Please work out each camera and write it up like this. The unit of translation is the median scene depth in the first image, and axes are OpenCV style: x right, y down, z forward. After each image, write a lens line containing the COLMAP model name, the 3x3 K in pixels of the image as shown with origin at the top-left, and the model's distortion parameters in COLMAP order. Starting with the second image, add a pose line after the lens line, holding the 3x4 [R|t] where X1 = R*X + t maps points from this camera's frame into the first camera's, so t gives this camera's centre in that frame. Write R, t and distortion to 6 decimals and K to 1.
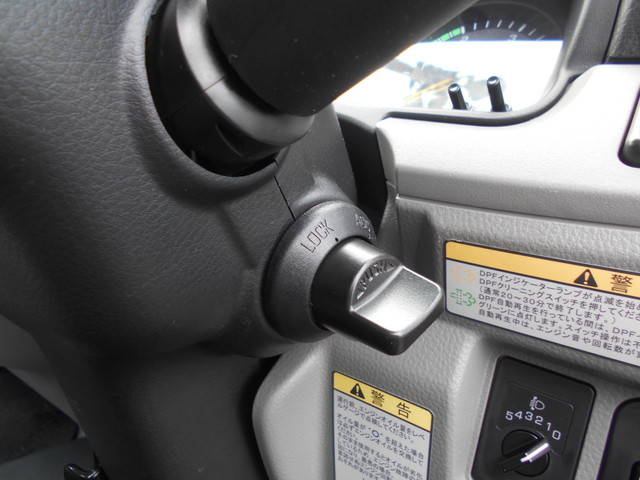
lens RADIAL K [[484.6, 0, 324.1], [0, 484.6, 241.7], [0, 0, 1]] dist [-0.011452, 0.024588]
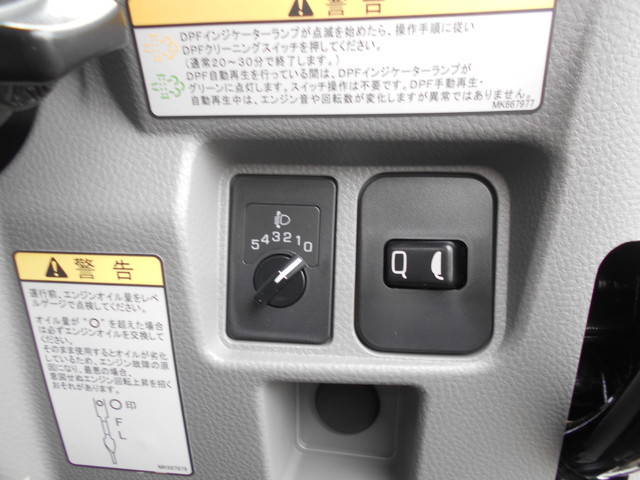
lens RADIAL K [[484.6, 0, 314.0], [0, 484.6, 243.5], [0, 0, 1]] dist [-0.011452, 0.024588]
pose [[0.873935, -0.165357, 0.457051, 0.096311], [0.173273, 0.984559, 0.024887, 0.373286], [-0.454109, 0.057445, 0.889092, 0.227666]]
